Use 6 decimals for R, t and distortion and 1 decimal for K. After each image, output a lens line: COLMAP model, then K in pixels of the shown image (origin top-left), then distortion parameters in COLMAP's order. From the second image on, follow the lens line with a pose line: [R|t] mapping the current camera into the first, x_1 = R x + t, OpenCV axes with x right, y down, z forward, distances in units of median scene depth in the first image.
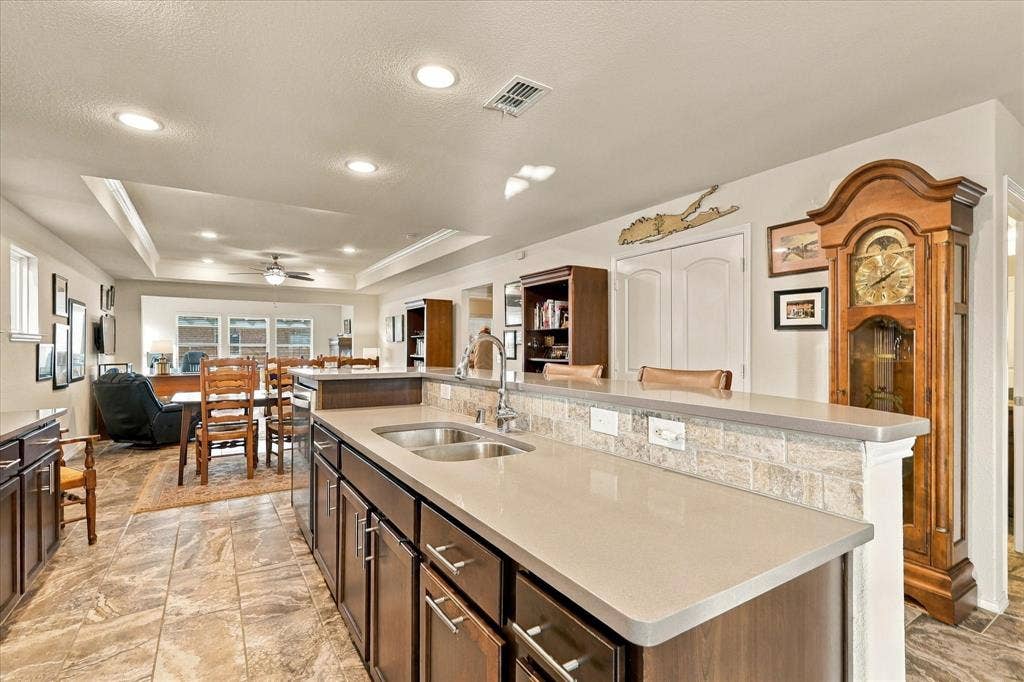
lens RADIAL K [[465.2, 0, 478.8], [0, 465.2, 340.7], [0, 0, 1]] dist [0.088182, -0.000046]
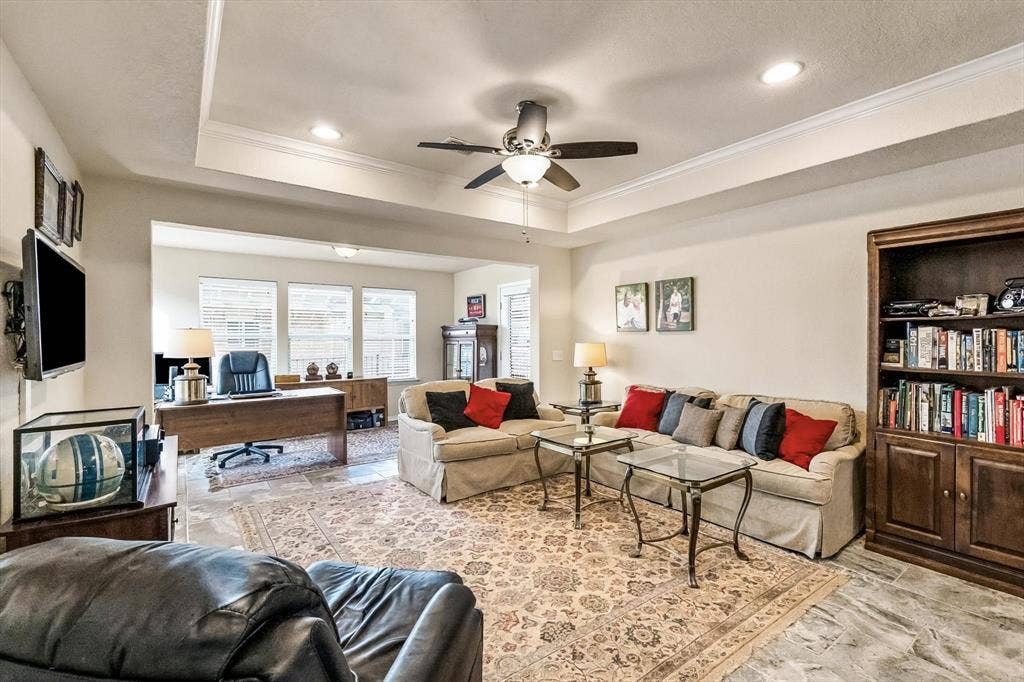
lens RADIAL K [[453.2, 0, 518.7], [0, 453.2, 336.2], [0, 0, 1]] dist [-0.003645, -0.000707]
pose [[0.992037, -0.002097, 0.125928, -0.486685], [0.001309, 0.999979, 0.006346, 0.001700], [-0.125939, -0.006131, 0.992019, 0.652267]]
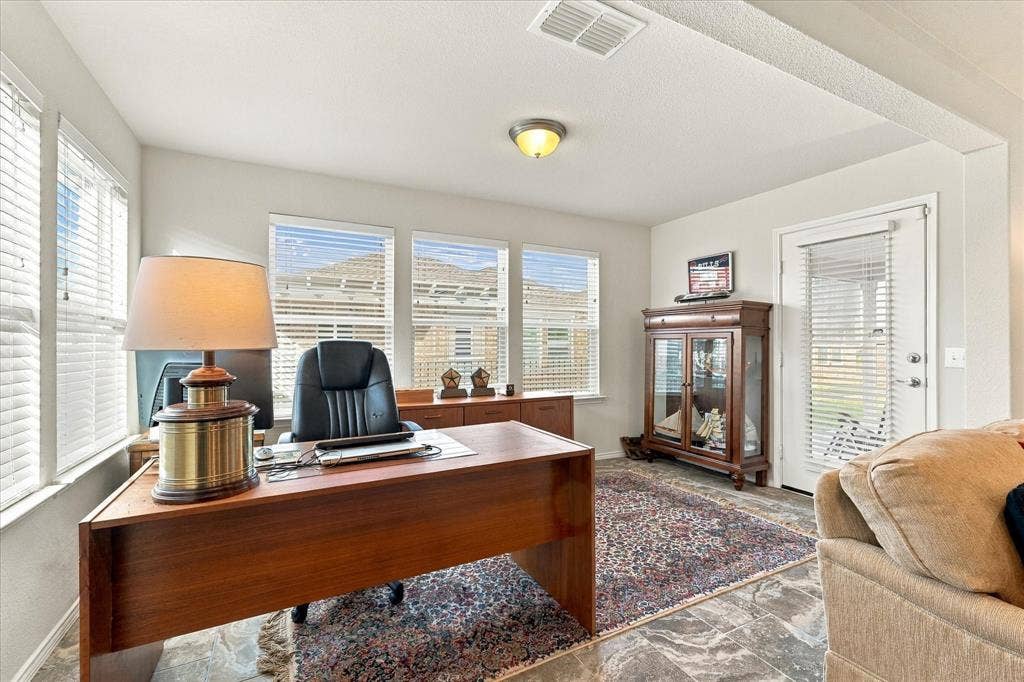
lens RADIAL K [[446.5, 0, 511.7], [0, 446.5, 338.9], [0, 0, 1]] dist [-0.000104, 0.000059]
pose [[0.999334, 0.002319, -0.036428, -0.674984], [-0.002424, 0.999993, -0.002824, 0.025277], [0.036422, 0.002910, 0.999332, 1.051484]]
